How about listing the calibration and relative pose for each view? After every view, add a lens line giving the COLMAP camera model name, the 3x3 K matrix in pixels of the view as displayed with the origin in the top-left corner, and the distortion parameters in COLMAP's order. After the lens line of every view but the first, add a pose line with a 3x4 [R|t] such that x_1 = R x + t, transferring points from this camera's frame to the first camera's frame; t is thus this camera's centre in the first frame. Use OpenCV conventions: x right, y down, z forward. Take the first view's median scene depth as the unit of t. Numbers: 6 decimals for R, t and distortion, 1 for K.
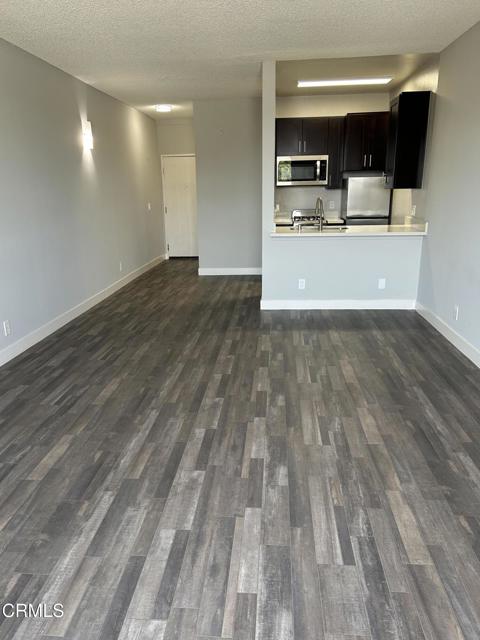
lens RADIAL K [[483.4, 0, 234.7], [0, 483.4, 319.9], [0, 0, 1]] dist [0.044623, -0.052178]
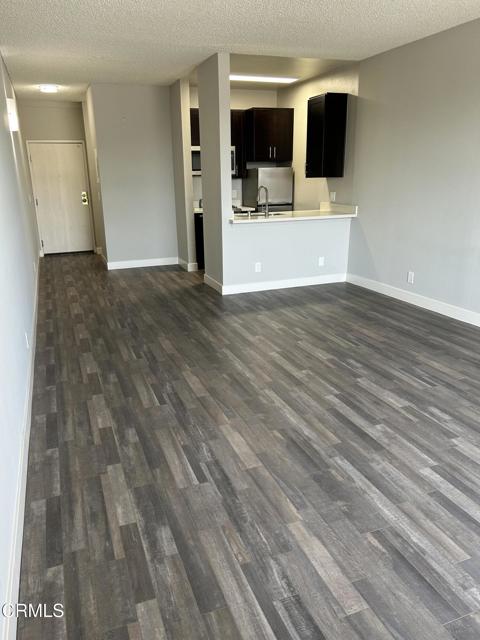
lens RADIAL K [[483.4, 0, 237.0], [0, 483.4, 320.6], [0, 0, 1]] dist [0.044623, -0.052178]
pose [[0.901603, -0.120711, 0.415380, -0.420390], [0.114353, 0.992624, 0.040251, -0.005957], [-0.417175, 0.011209, 0.908757, 0.058190]]
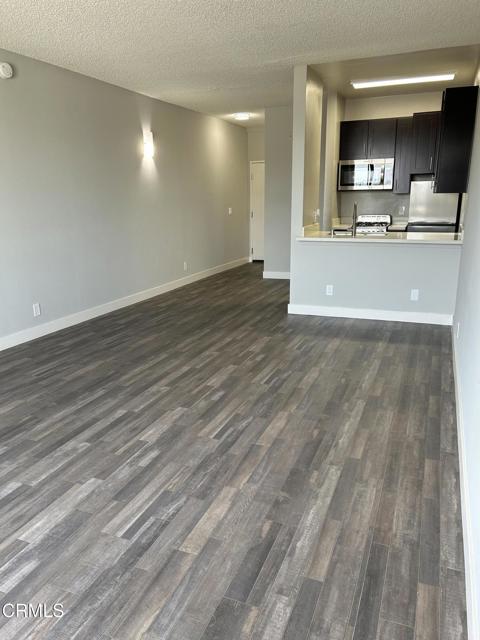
lens RADIAL K [[483.4, 0, 238.0], [0, 483.4, 321.7], [0, 0, 1]] dist [0.044623, -0.052178]
pose [[0.954802, 0.078545, -0.286676, 0.289574], [-0.081064, 0.996704, 0.003091, 0.001211], [0.285974, 0.020287, 0.958022, 0.013336]]
